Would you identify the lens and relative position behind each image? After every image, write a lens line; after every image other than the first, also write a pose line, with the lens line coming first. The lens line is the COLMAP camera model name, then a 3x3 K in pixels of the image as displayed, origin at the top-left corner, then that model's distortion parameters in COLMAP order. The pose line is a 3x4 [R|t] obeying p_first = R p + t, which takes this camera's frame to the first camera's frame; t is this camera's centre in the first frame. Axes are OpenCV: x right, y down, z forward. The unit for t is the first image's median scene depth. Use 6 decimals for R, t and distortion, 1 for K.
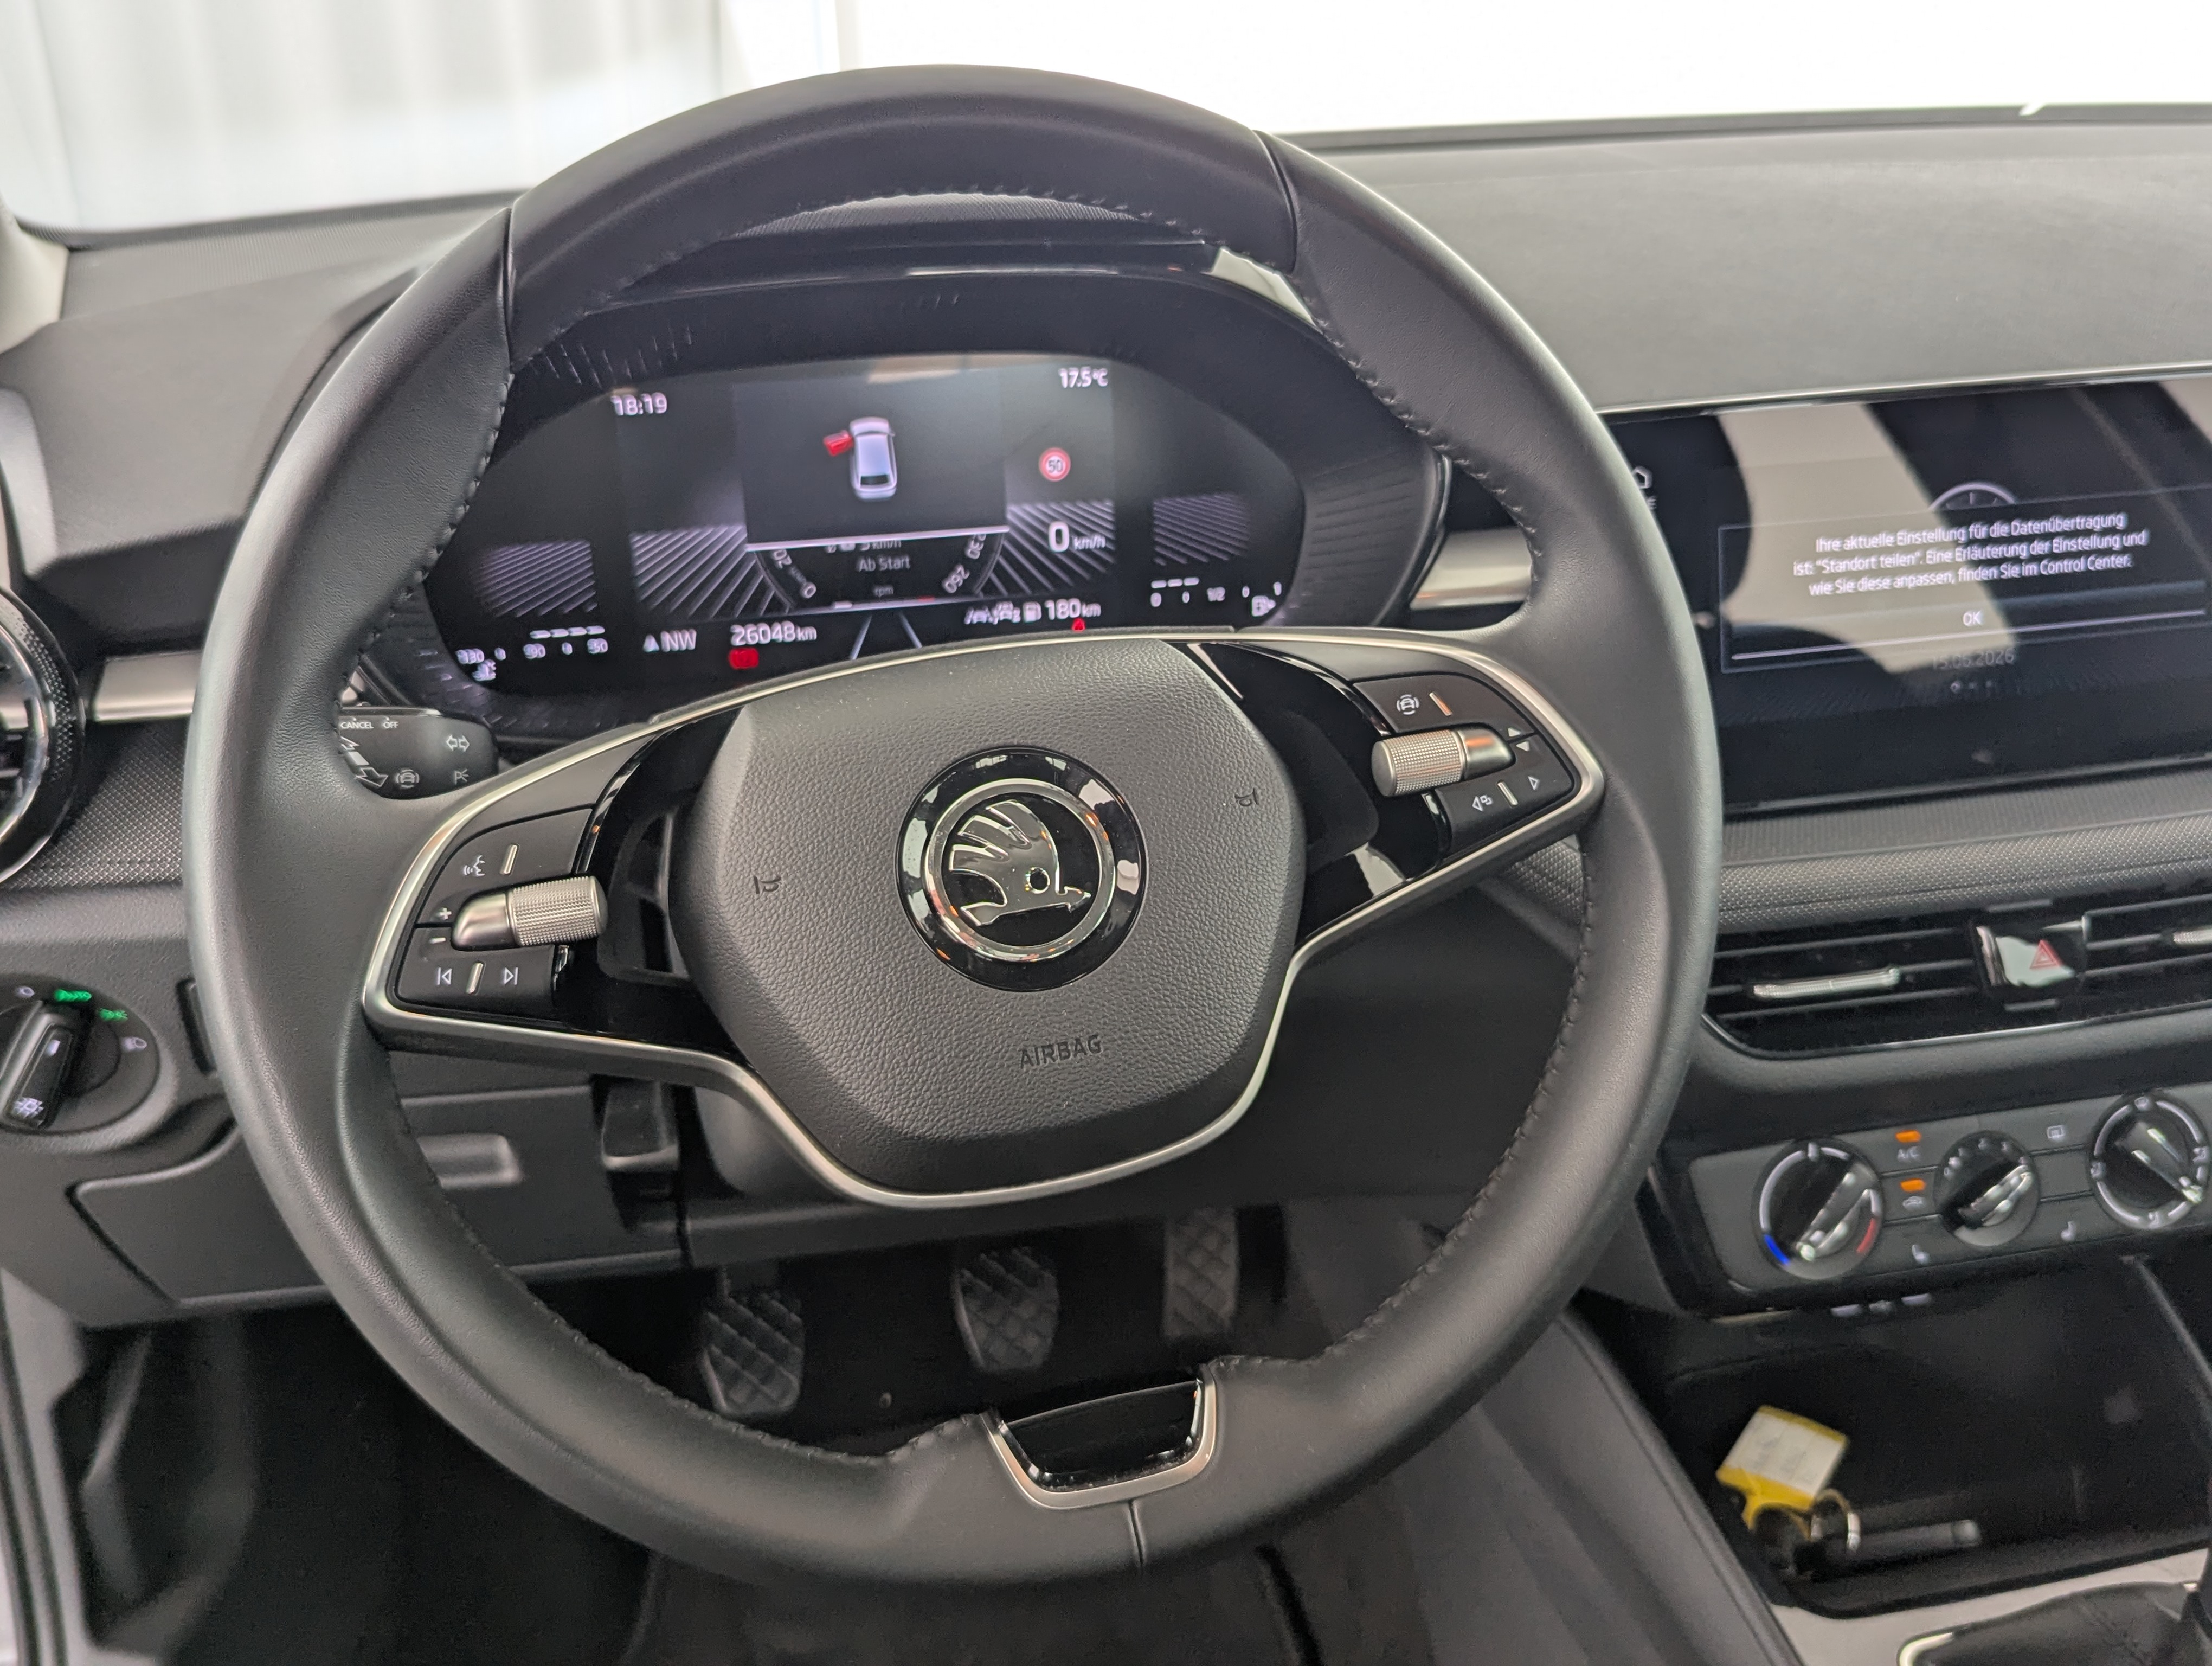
lens RADIAL K [[2047.6, 0, 1109.0], [0, 2047.6, 773.6], [0, 0, 1]] dist [0.068807, -0.011895]
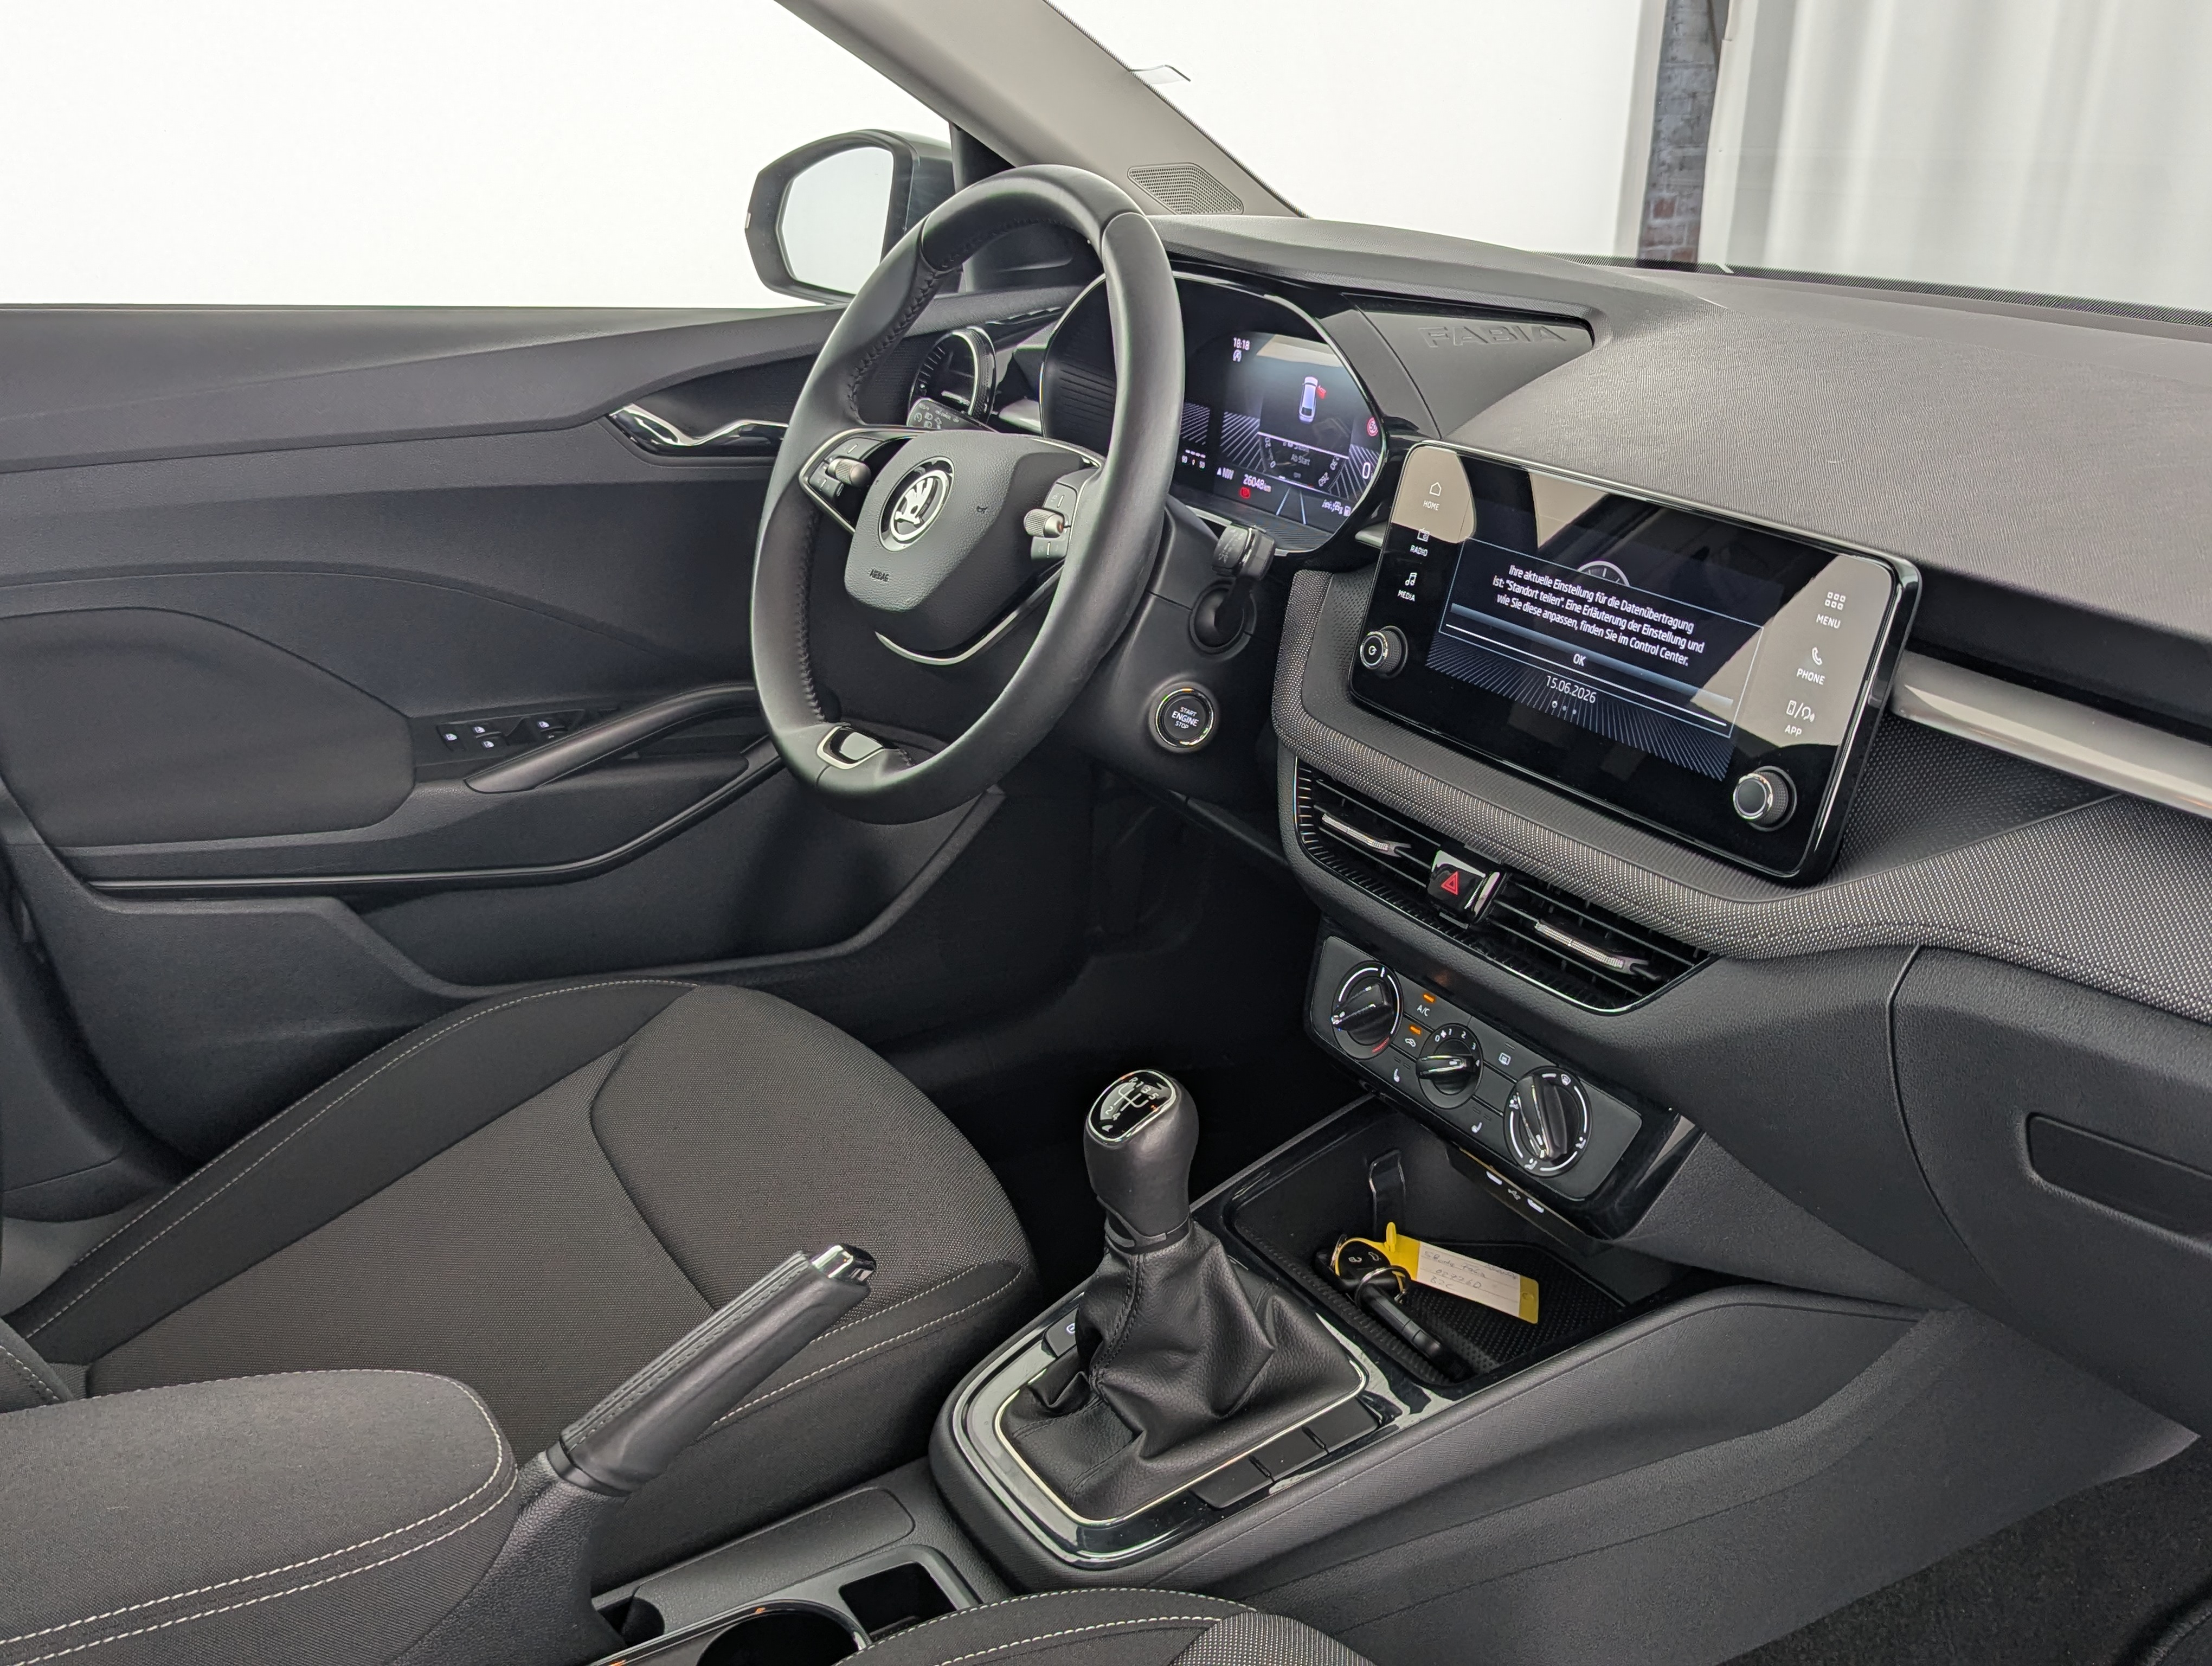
lens RADIAL K [[2047.6, 0, 1109.0], [0, 2047.6, 773.6], [0, 0, 1]] dist [0.068807, -0.011895]
pose [[0.327223, 0.342811, -0.880571, 1.479601], [-0.379223, 0.901180, 0.209914, -0.168616], [0.865514, 0.265245, 0.424889, 0.192932]]
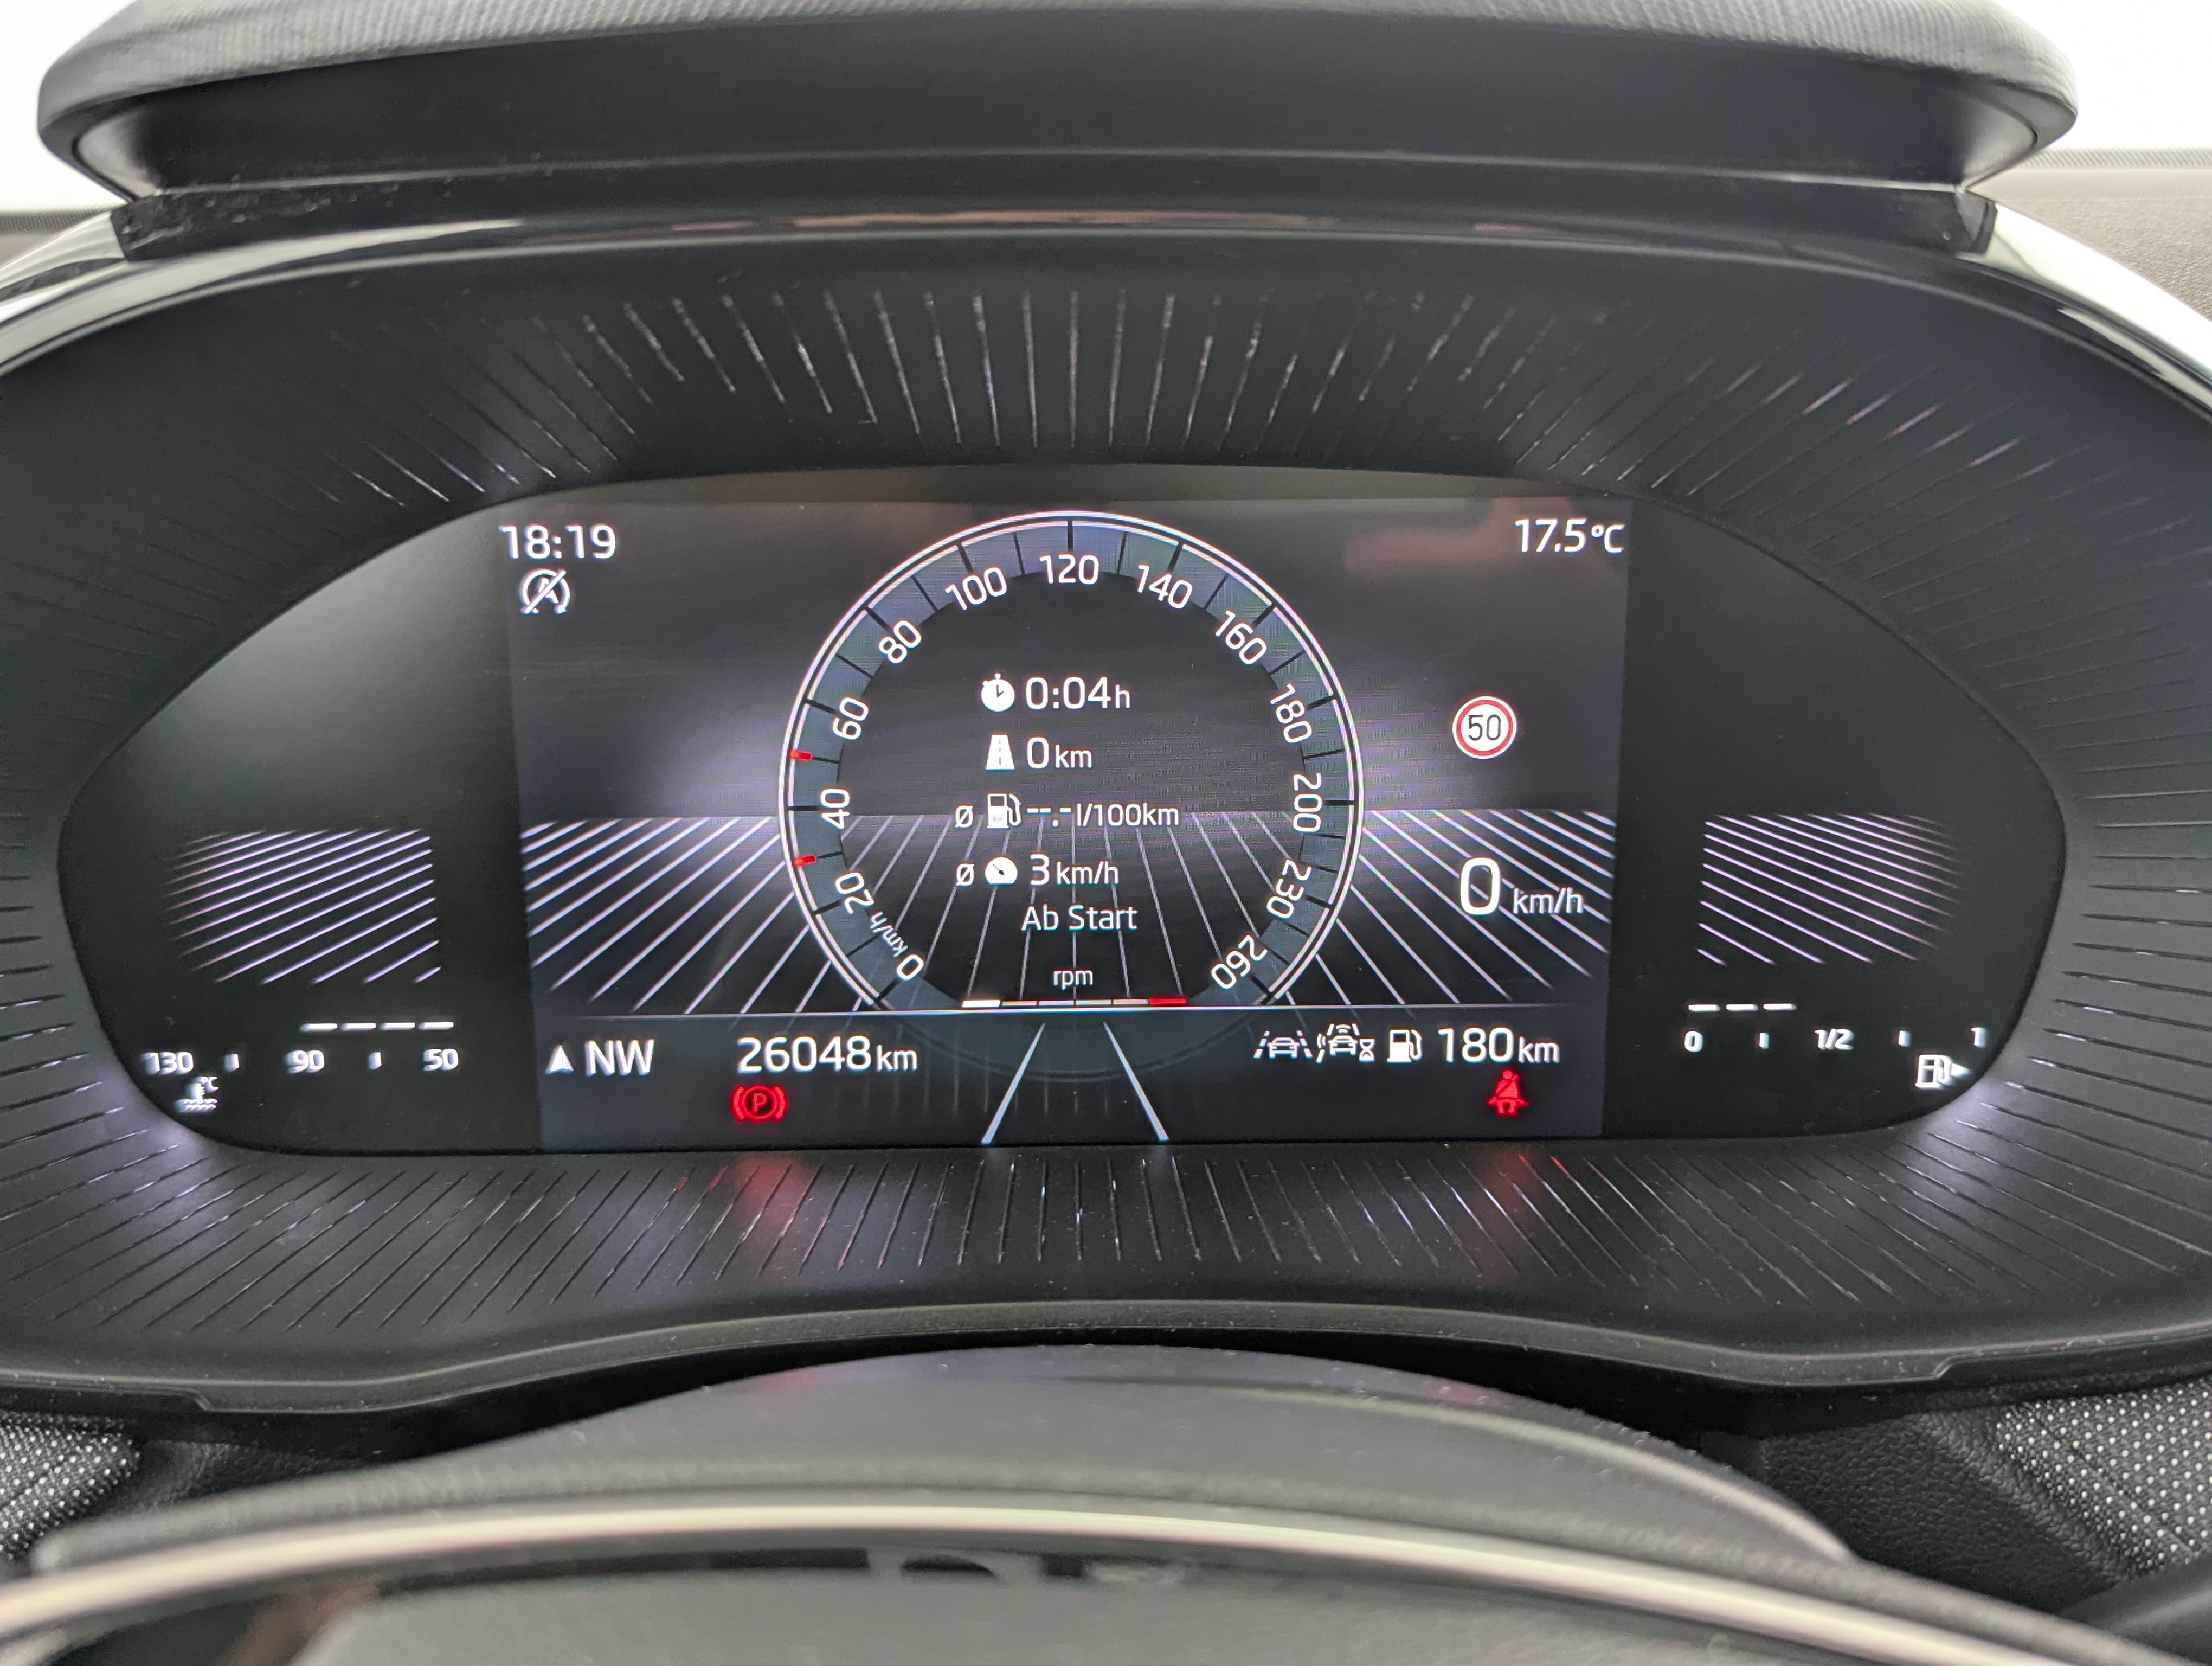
lens RADIAL K [[2117.8, 0, 1122.5], [0, 2117.8, 778.2], [0, 0, 1]] dist [0.047409, -0.015699]
pose [[0.980828, 0.077428, -0.178833, -0.020543], [-0.087031, 0.995121, -0.046480, -0.113810], [0.174362, 0.061153, 0.982781, 0.553698]]
